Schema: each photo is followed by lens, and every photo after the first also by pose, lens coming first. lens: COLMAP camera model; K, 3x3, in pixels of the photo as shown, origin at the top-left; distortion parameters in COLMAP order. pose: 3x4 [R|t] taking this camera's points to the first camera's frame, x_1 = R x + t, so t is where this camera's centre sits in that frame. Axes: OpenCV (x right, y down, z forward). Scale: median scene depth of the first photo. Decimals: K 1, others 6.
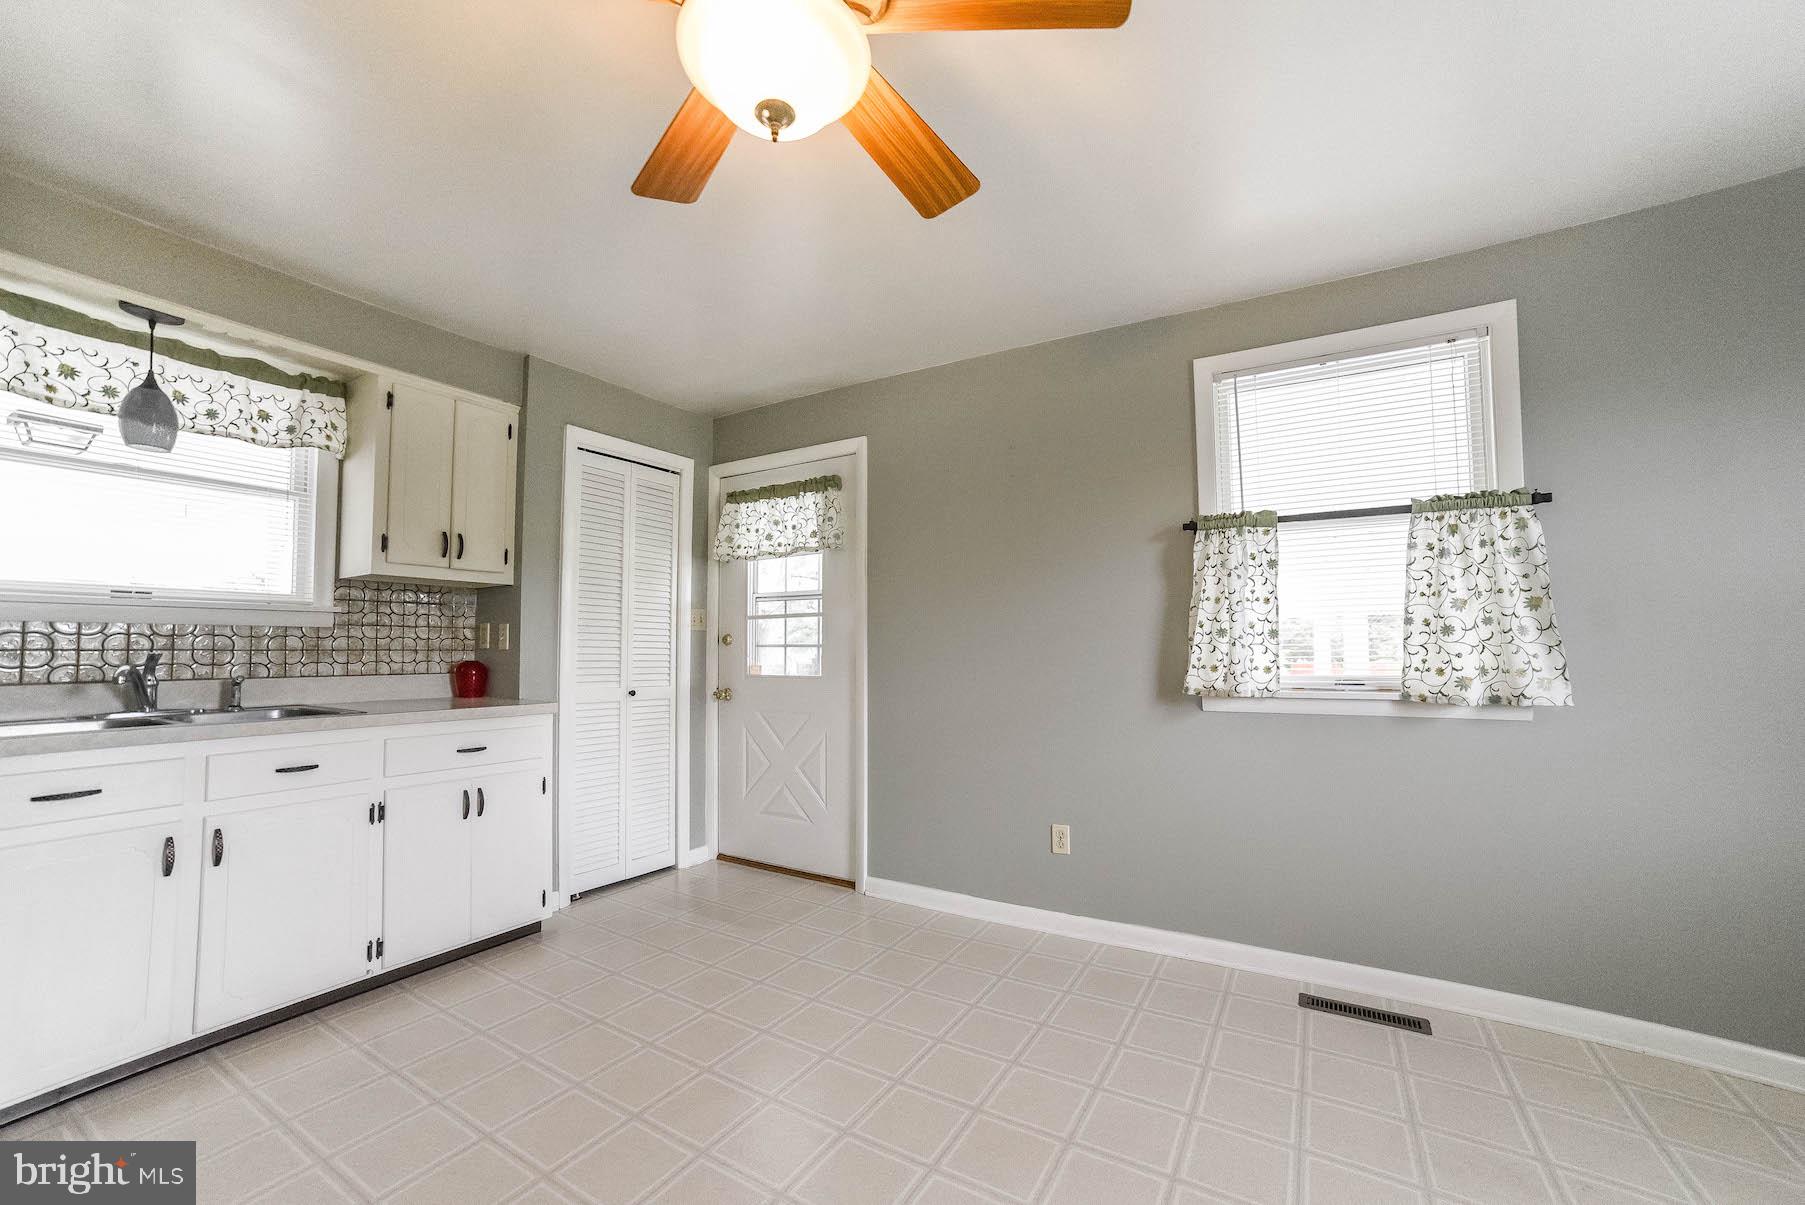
lens RADIAL K [[722.2, 0, 906.3], [0, 722.2, 621.6], [0, 0, 1]] dist [-0.084366, 0.037535]
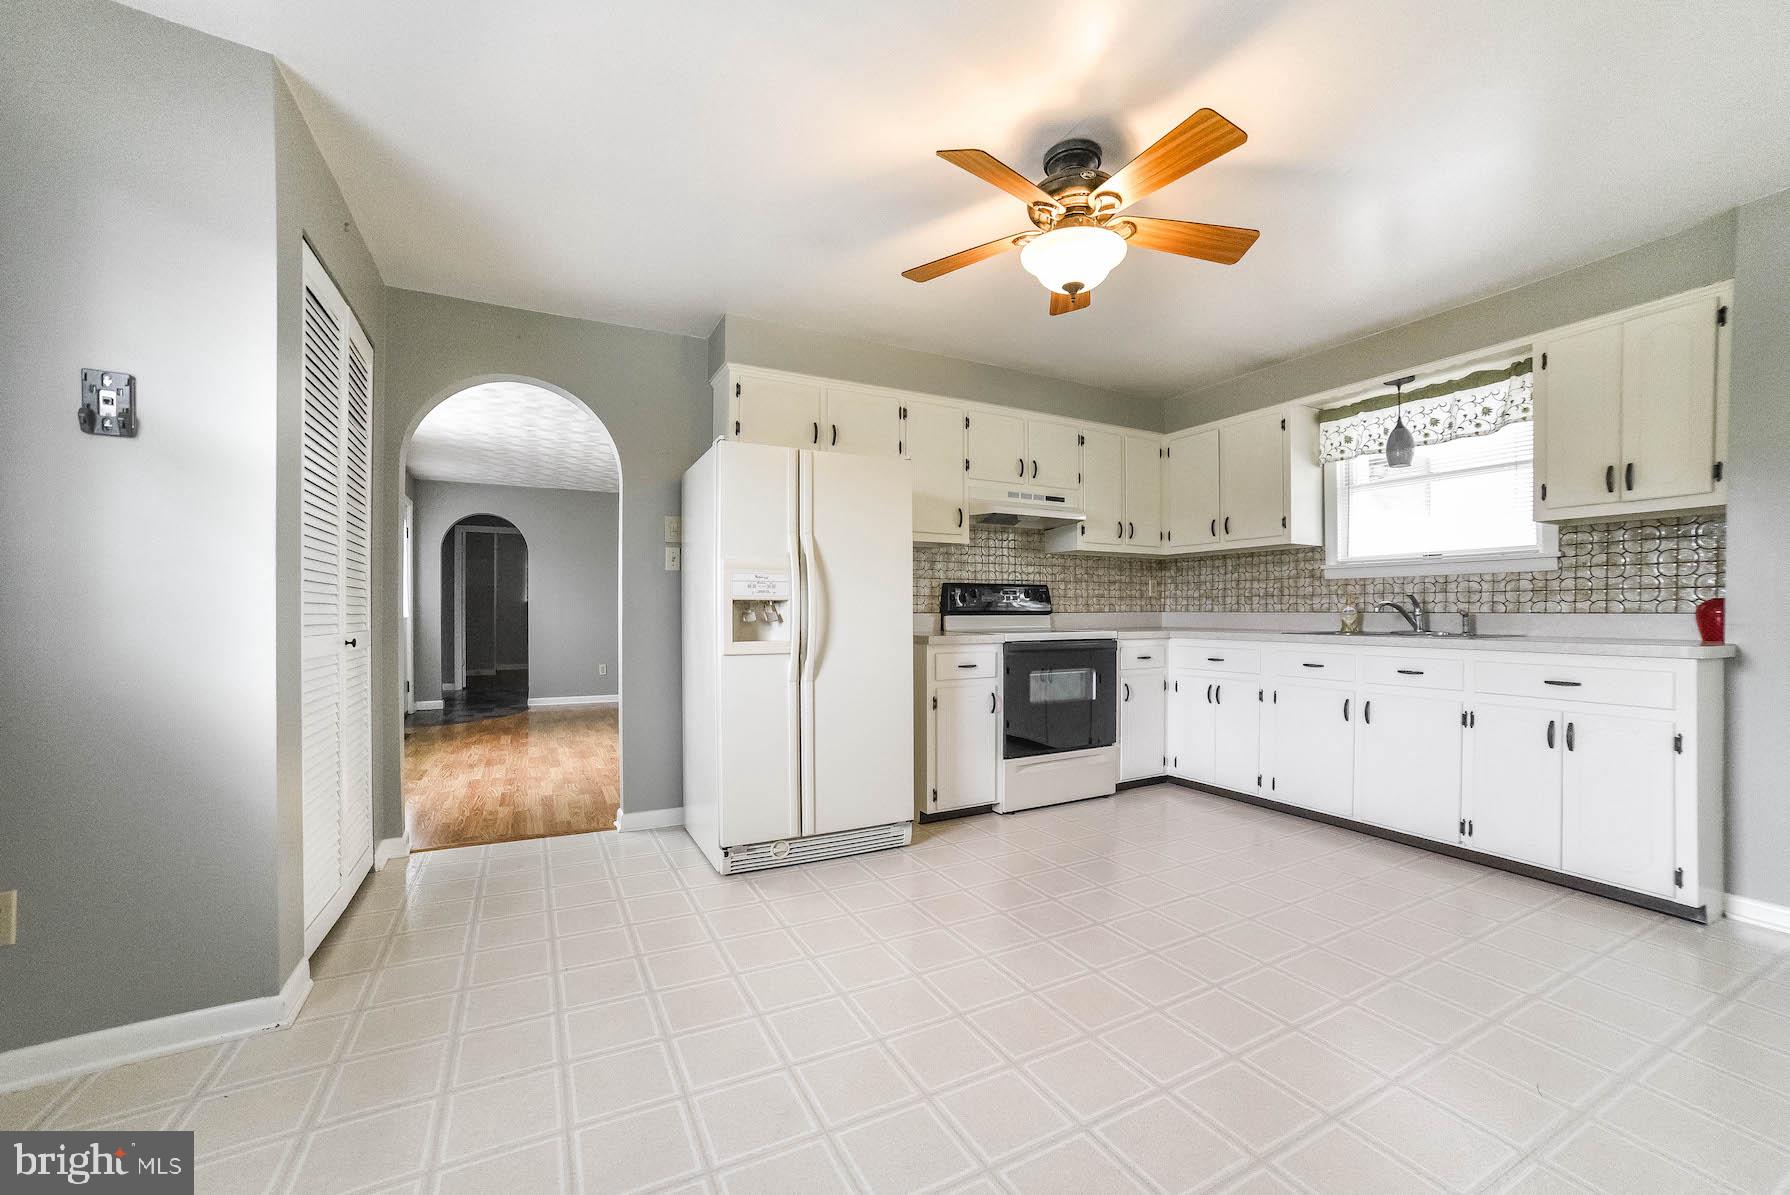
lens RADIAL K [[716.2, 0, 898.8], [0, 716.2, 616.4], [0, 0, 1]] dist [-0.084366, 0.037535]
pose [[-0.516645, 0.005962, -0.856179, 0.588431], [0.032734, 0.999382, -0.012793, 0.053706], [0.855574, -0.034636, -0.516521, 0.556464]]
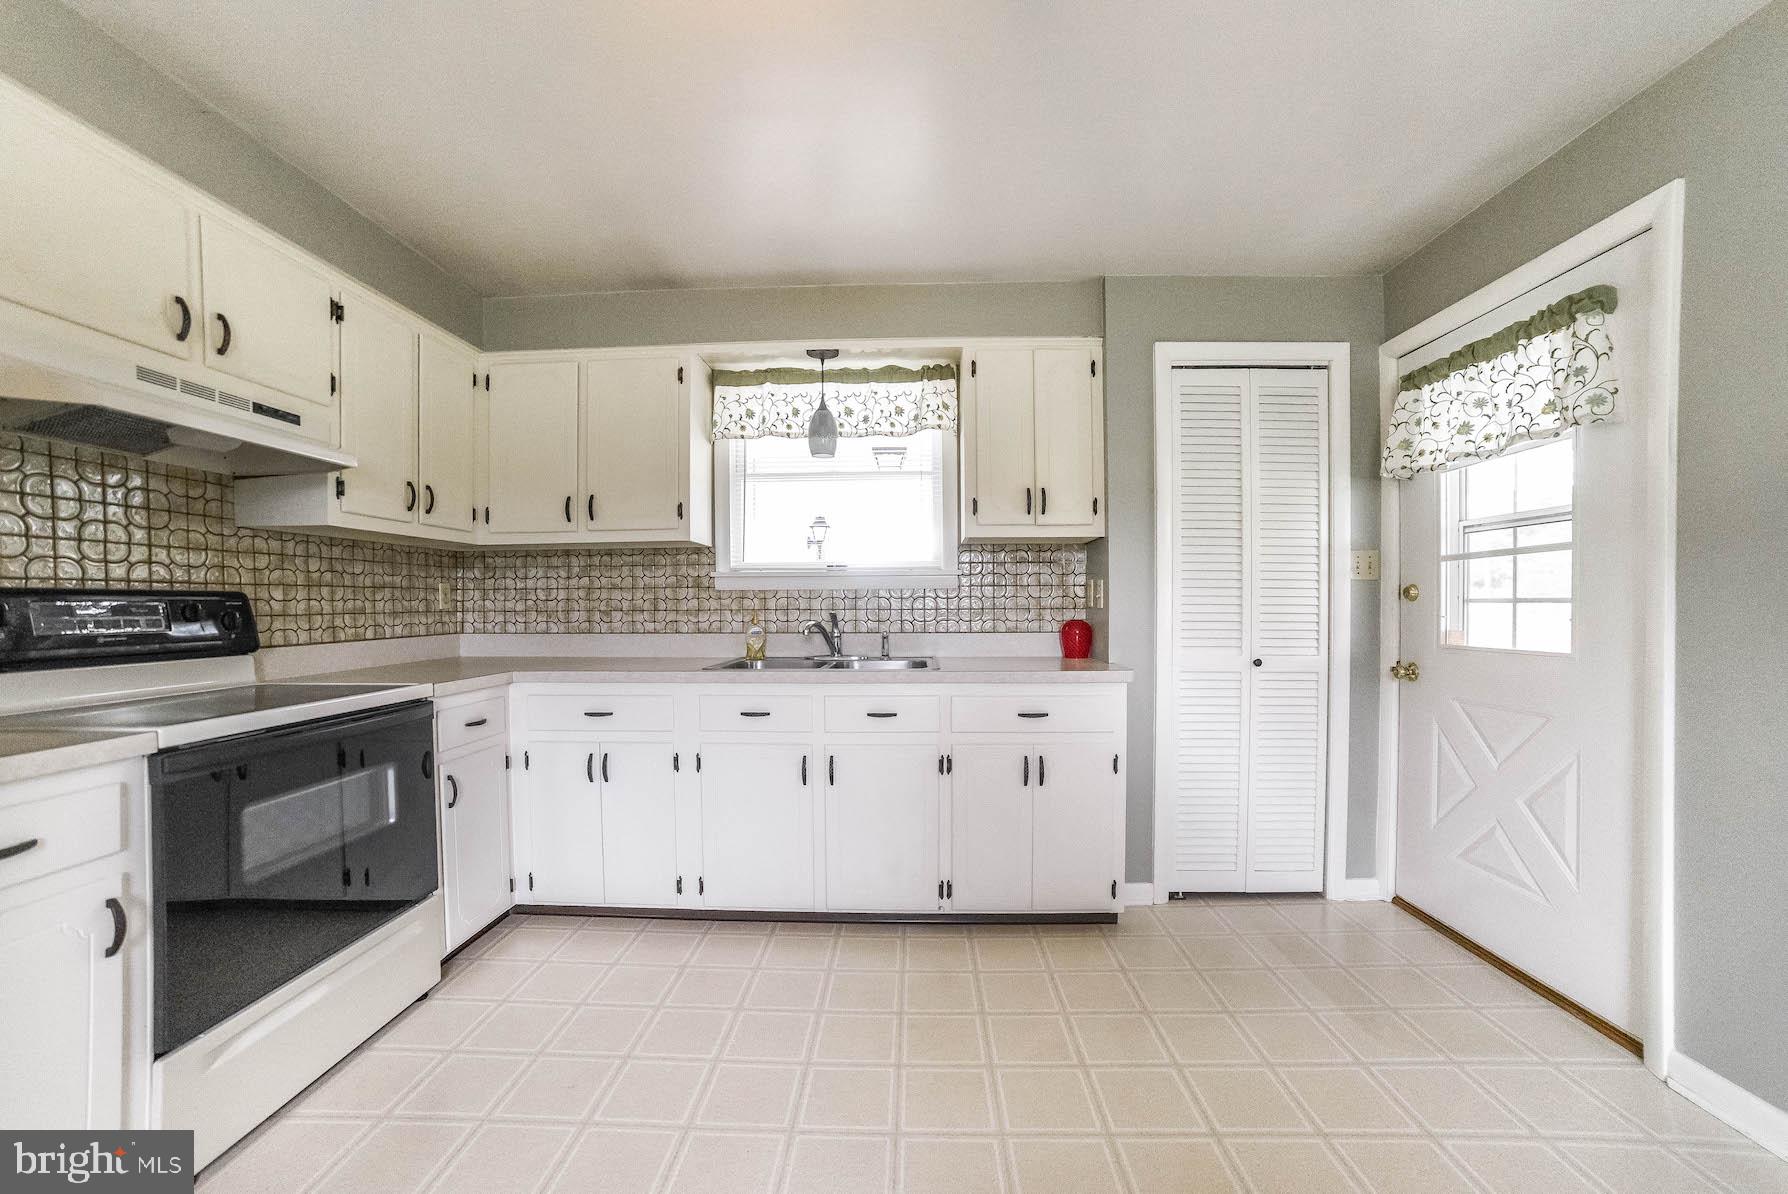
lens RADIAL K [[715.3, 0, 897.8], [0, 715.3, 615.9], [0, 0, 1]] dist [-0.084366, 0.037535]
pose [[0.490735, 0.011773, -0.871229, 0.103359], [0.038760, 0.998624, 0.035327, 0.006681], [0.870446, -0.051105, 0.489603, 0.302867]]
